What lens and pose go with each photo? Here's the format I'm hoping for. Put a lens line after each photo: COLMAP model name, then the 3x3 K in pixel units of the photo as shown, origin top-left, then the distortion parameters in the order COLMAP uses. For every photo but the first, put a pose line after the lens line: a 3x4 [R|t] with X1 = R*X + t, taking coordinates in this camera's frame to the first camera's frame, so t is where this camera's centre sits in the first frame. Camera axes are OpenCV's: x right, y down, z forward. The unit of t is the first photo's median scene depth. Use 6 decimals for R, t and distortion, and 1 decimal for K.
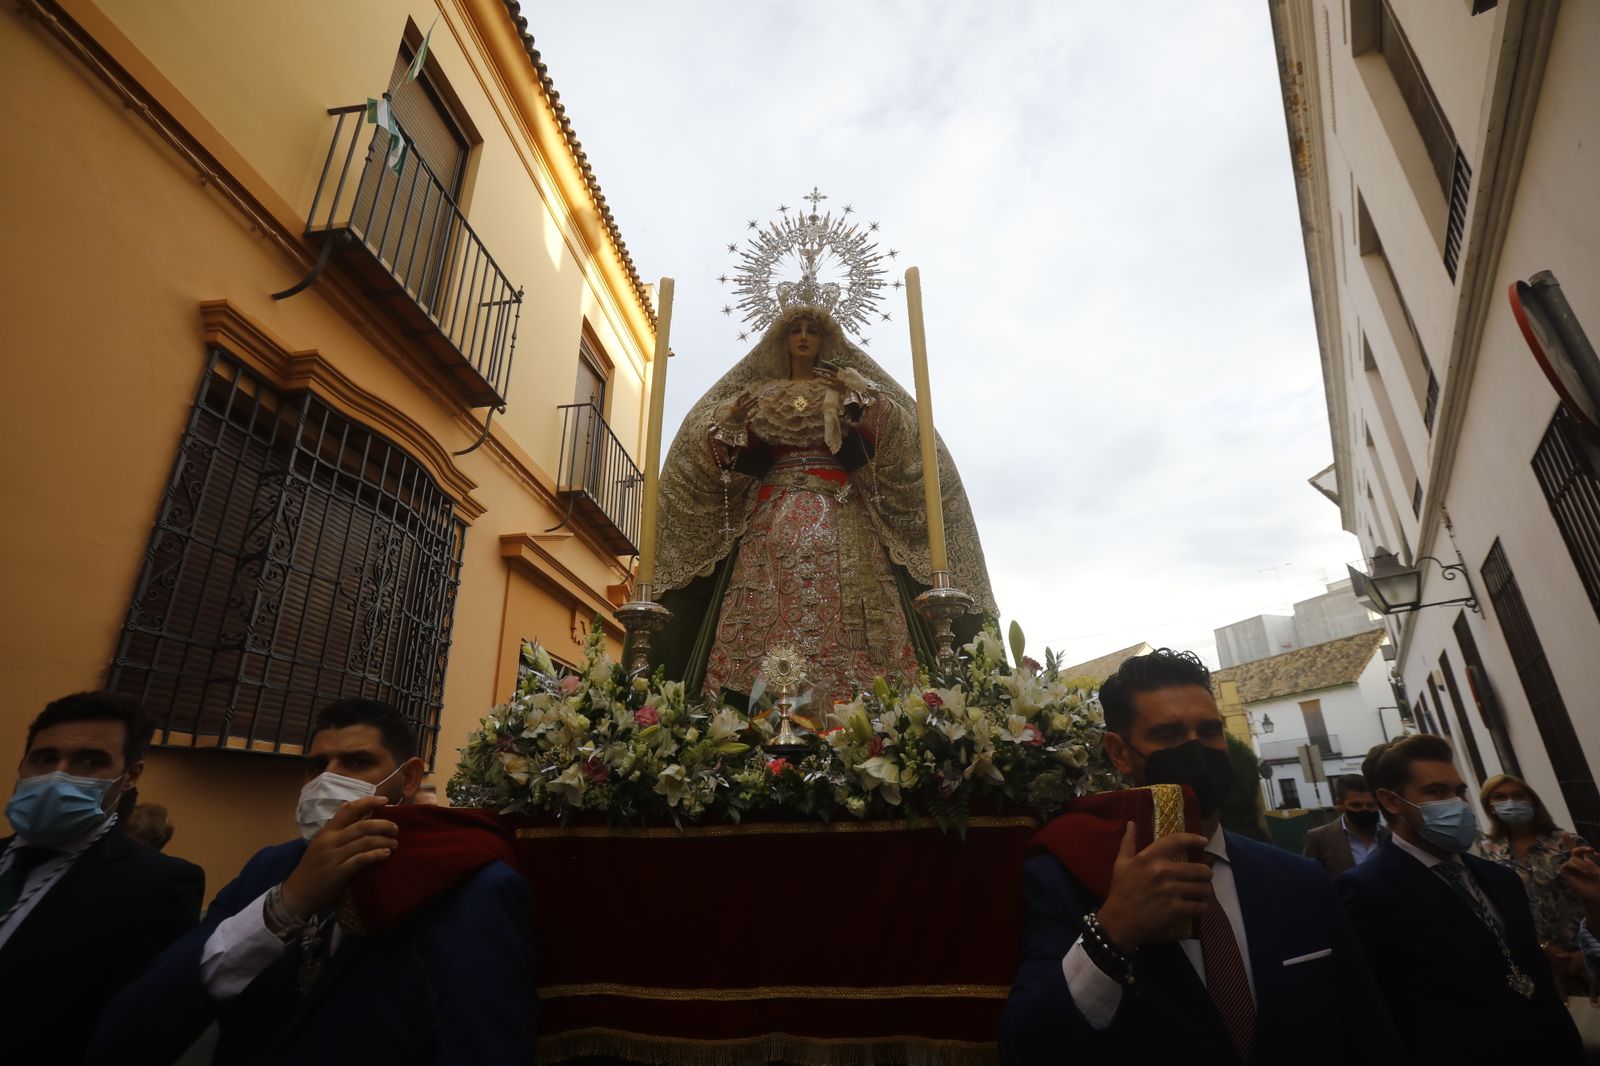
lens RADIAL K [[742.5, 0, 792.2], [0, 742.5, 527.0], [0, 0, 1]] dist [-0.044880, 0.000841]
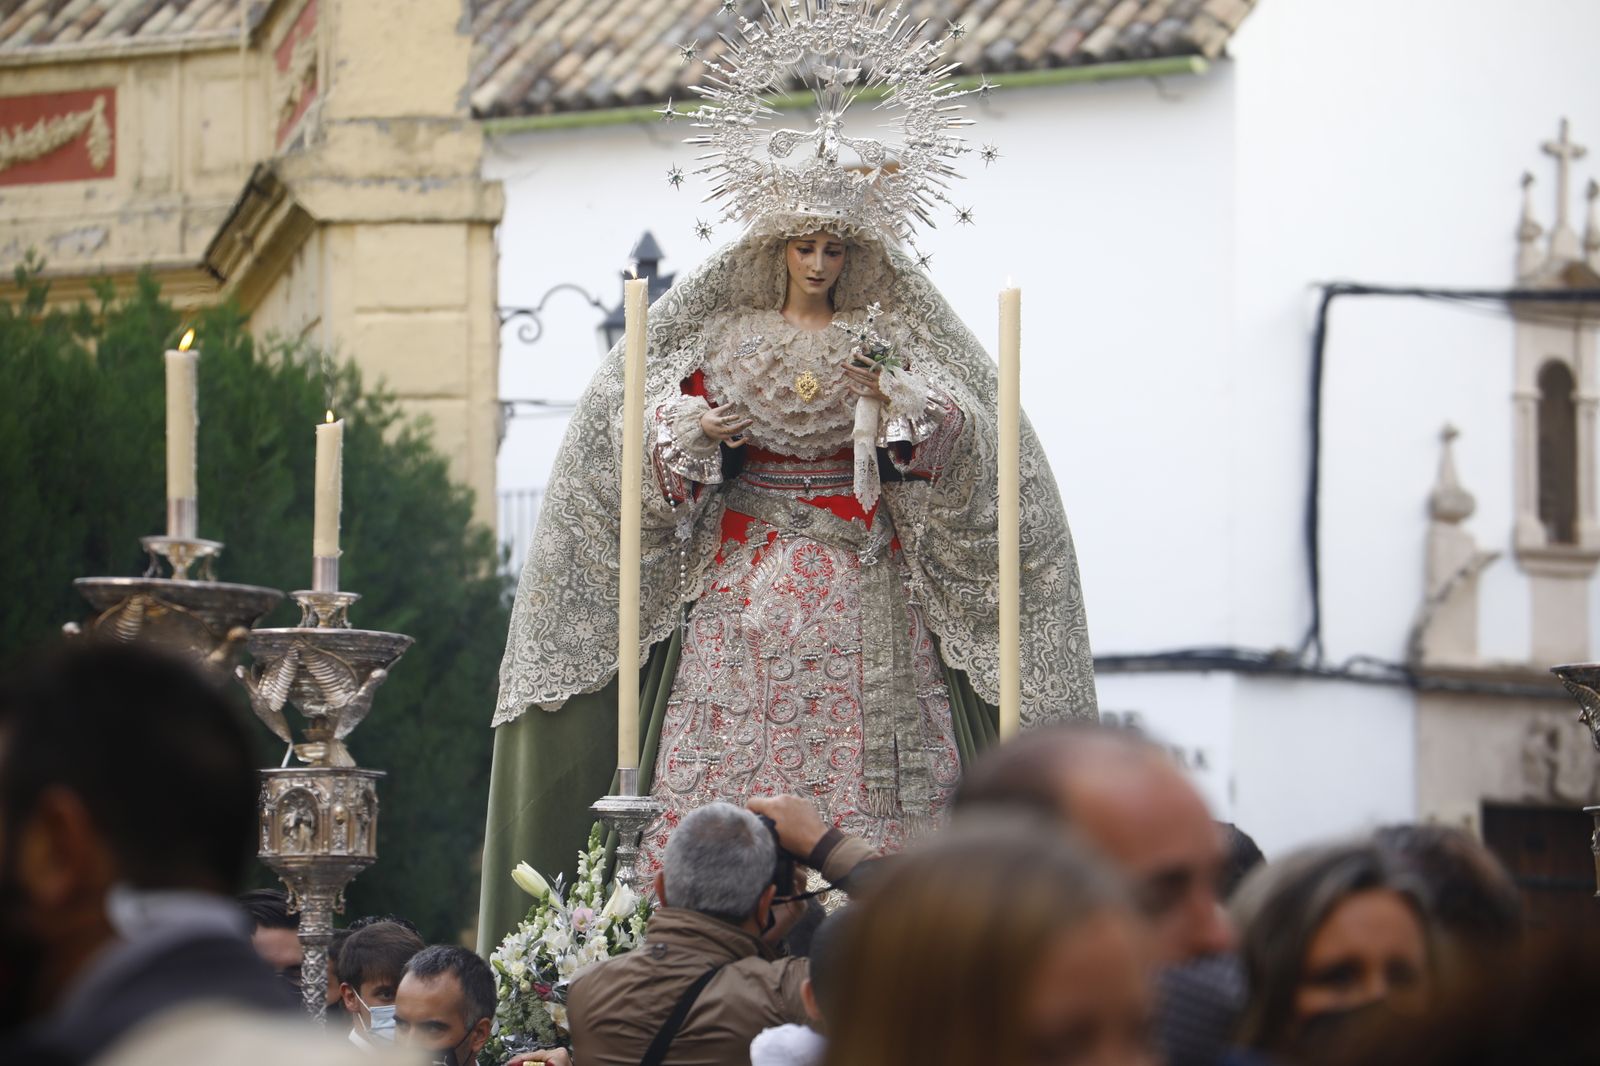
lens RADIAL K [[8059.7, 0, 826.2], [0, 8059.7, 508.5], [0, 0, 1]] dist [2.427207, 0.000000]
pose [[0.988458, 0.022086, 0.149877, -0.959561], [-0.068926, 0.946556, 0.315088, -2.158577], [-0.134908, -0.321781, 0.937153, -5.175720]]
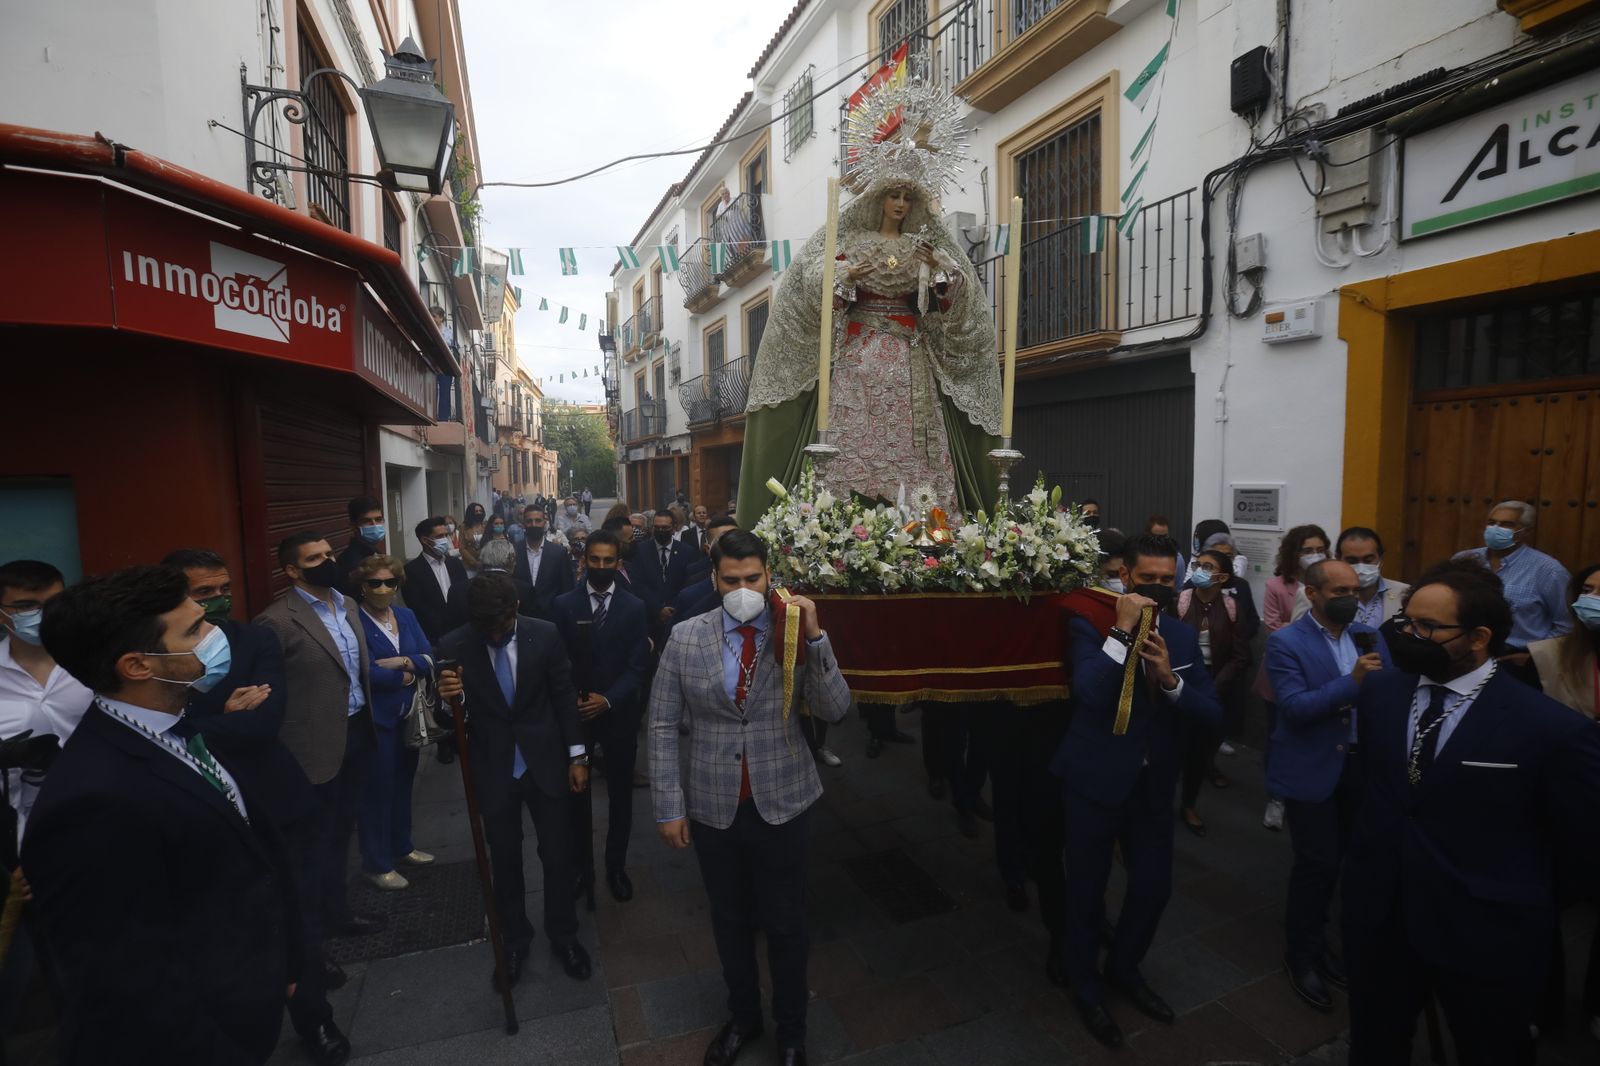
lens RADIAL K [[766.1, 0, 797.9], [0, 766.1, 493.3], [0, 0, 1]] dist [-0.000914, 0.000152]
pose [[0.972166, 0.030521, 0.232298, -0.461415], [-0.121430, 0.913561, 0.388151, -0.308085], [-0.200371, -0.405555, 0.891839, -0.322722]]
